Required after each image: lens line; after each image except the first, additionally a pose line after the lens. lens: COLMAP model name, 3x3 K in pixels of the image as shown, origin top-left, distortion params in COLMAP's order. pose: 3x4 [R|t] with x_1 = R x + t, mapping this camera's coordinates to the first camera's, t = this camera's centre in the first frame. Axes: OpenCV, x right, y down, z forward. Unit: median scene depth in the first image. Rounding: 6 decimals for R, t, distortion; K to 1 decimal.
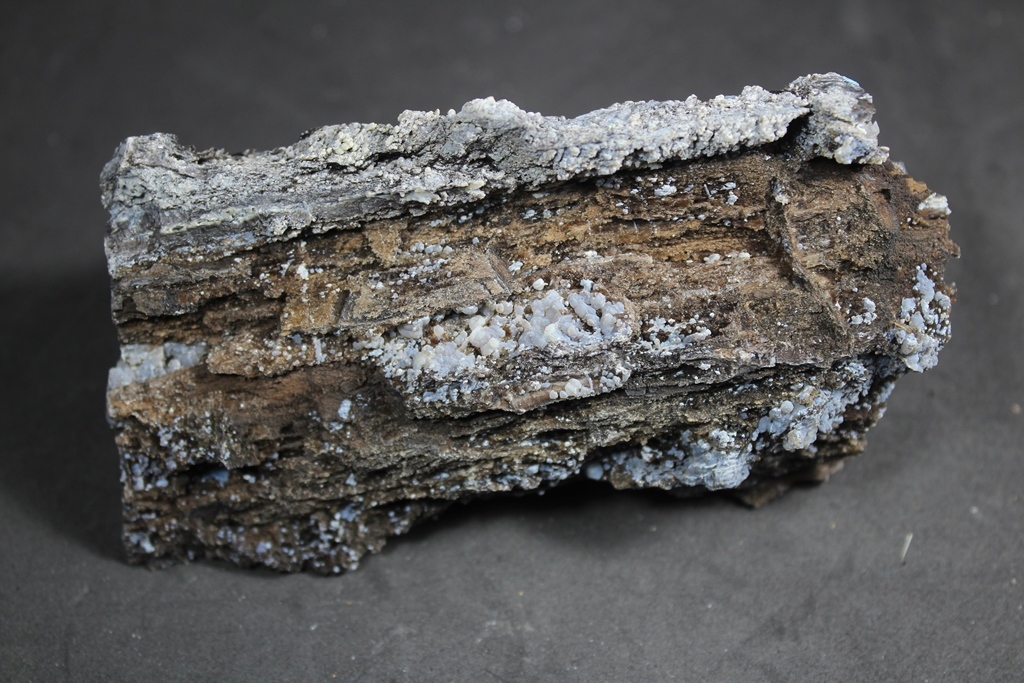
lens RADIAL K [[1693.6, 0, 514.3], [0, 1693.6, 336.8], [0, 0, 1]] dist [-0.019796, 0.000000]
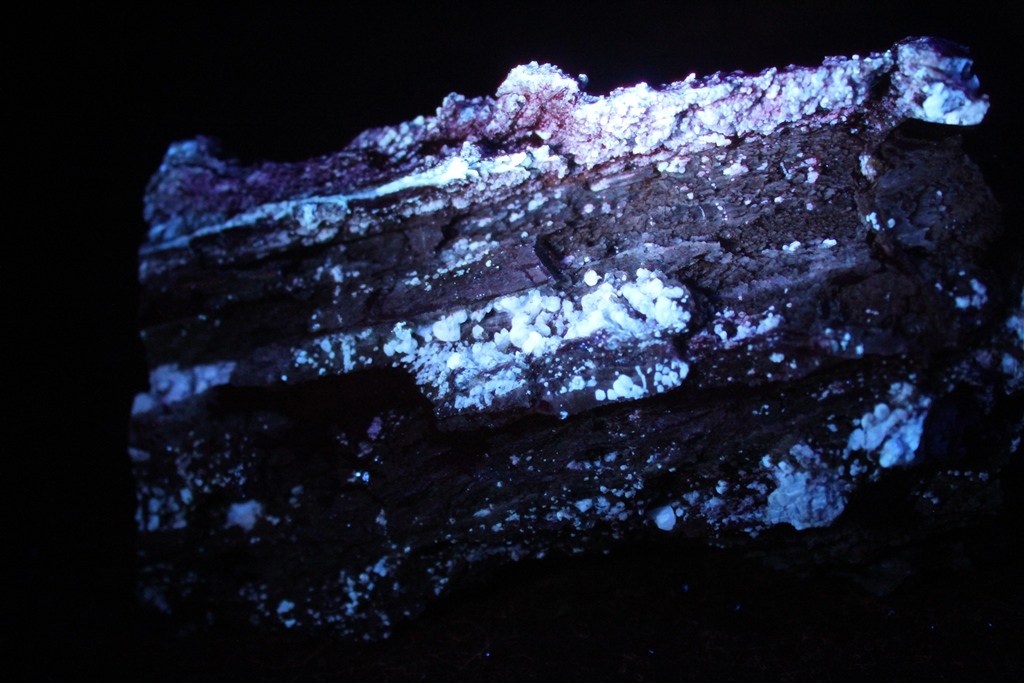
lens RADIAL K [[1693.6, 0, 515.6], [0, 1693.6, 345.1], [0, 0, 1]] dist [-0.019796, 0.000000]
pose [[0.977844, -0.009005, -0.209141, 0.158479], [-0.055636, 0.951963, -0.301117, 0.266691], [0.201806, 0.306082, 0.930370, 0.187268]]
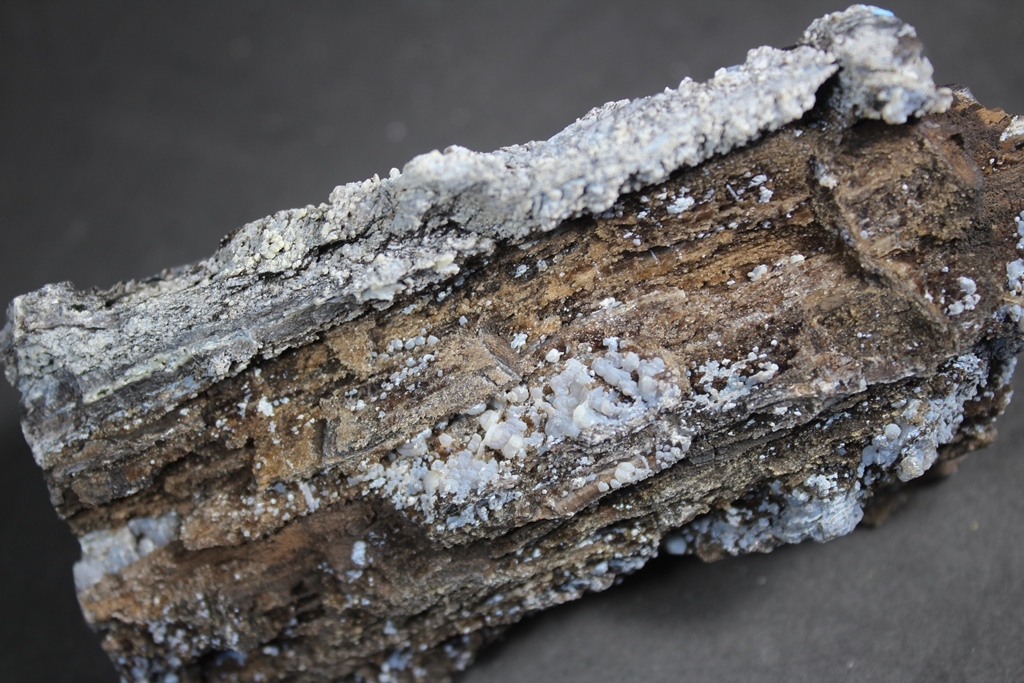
lens RADIAL K [[1693.6, 0, 509.2], [0, 1693.6, 344.1], [0, 0, 1]] dist [-0.019796, 0.000000]
pose [[0.969891, -0.236306, -0.058923, 0.042661], [0.240794, 0.966697, 0.086687, -0.109919], [0.036476, -0.098265, 0.994492, 0.205676]]
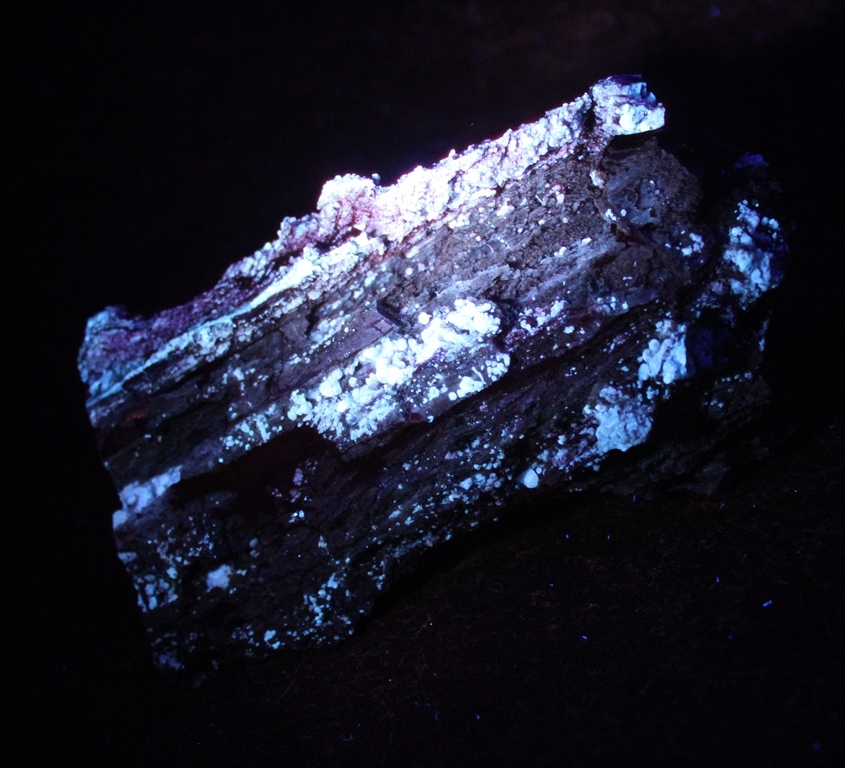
lens RADIAL K [[1967.0, 0, 422.0], [0, 1967.0, 383.2], [0, 0, 1]] dist [-0.023808, 0.000000]
pose [[0.932342, -0.302997, -0.197310, 0.264454], [0.205117, 0.892602, -0.401483, 0.546649], [0.297768, 0.333848, 0.894360, -0.189053]]
